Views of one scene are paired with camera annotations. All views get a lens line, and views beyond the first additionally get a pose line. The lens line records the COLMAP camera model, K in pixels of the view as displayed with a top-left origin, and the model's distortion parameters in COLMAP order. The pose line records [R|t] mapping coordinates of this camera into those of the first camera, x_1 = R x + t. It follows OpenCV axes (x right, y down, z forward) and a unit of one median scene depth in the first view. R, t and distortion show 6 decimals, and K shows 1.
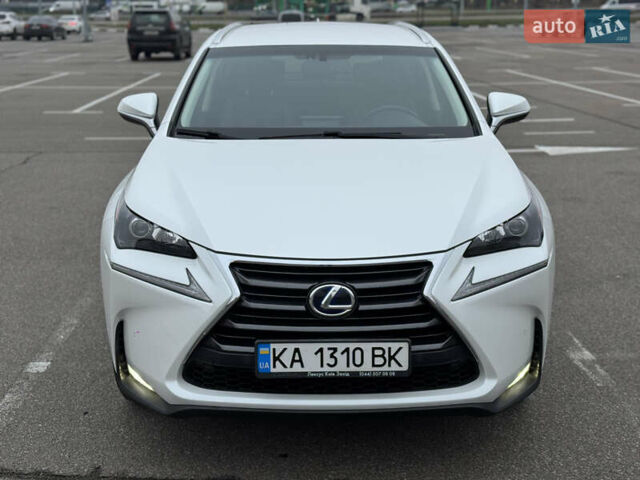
lens RADIAL K [[898.9, 0, 320.0], [0, 898.9, 240.0], [0, 0, 1]] dist [0.157595, -0.038554]
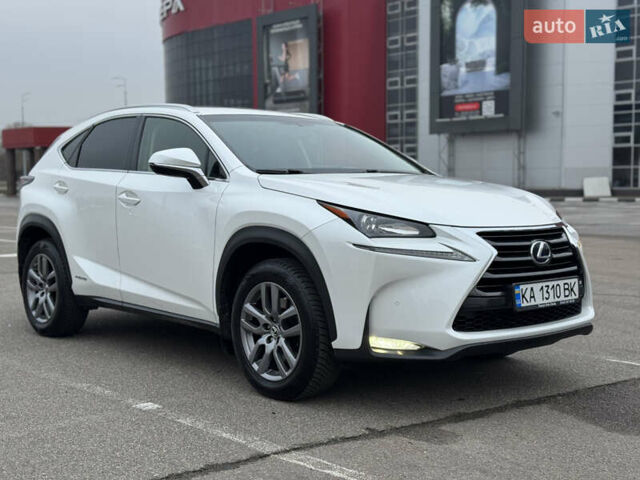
lens RADIAL K [[898.9, 0, 320.0], [0, 898.9, 240.0], [0, 0, 1]] dist [0.157595, -0.038554]
pose [[0.757404, -0.039137, 0.651773, -1.176679], [0.162985, 0.977936, -0.130678, 0.177279], [-0.632278, 0.205205, 0.747071, 0.146563]]
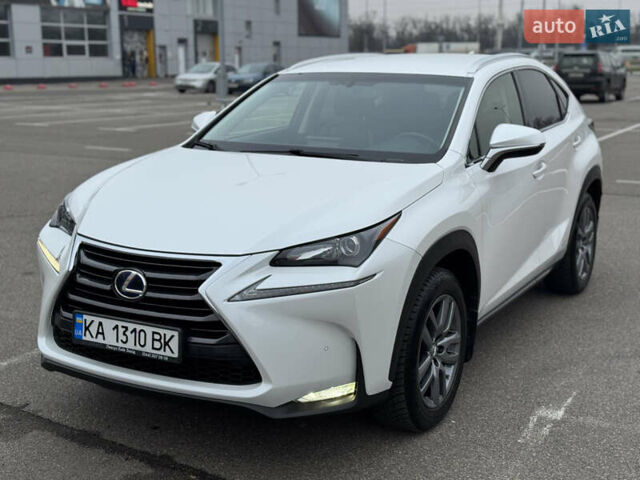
lens RADIAL K [[898.9, 0, 320.0], [0, 898.9, 240.0], [0, 0, 1]] dist [0.157595, -0.038554]
pose [[0.863532, 0.108959, -0.492383, 0.768322], [-0.132221, 0.991141, -0.012558, -0.005325], [0.486652, 0.075948, 0.870288, 0.123722]]
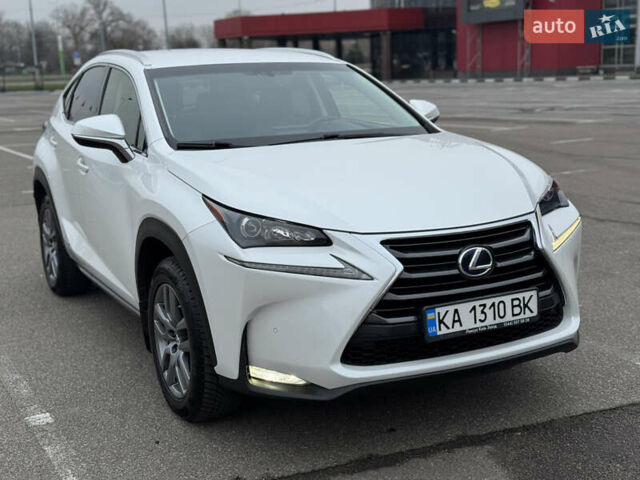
lens RADIAL K [[898.9, 0, 320.0], [0, 898.9, 240.0], [0, 0, 1]] dist [0.157595, -0.038554]
pose [[0.891121, -0.111927, 0.439746, -0.640461], [0.142807, 0.989034, -0.037654, 0.054758], [-0.430709, 0.096353, 0.897333, 0.082868]]
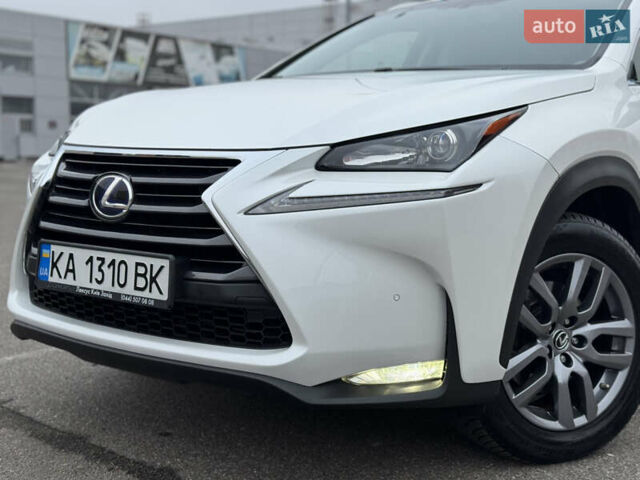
lens RADIAL K [[898.9, 0, 320.0], [0, 898.9, 240.0], [0, 0, 1]] dist [0.157595, -0.038554]
pose [[0.776167, 0.082943, -0.625048, 0.630030], [-0.177624, 0.979925, -0.090533, 0.140895], [0.604991, 0.181293, 0.775318, 0.515703]]
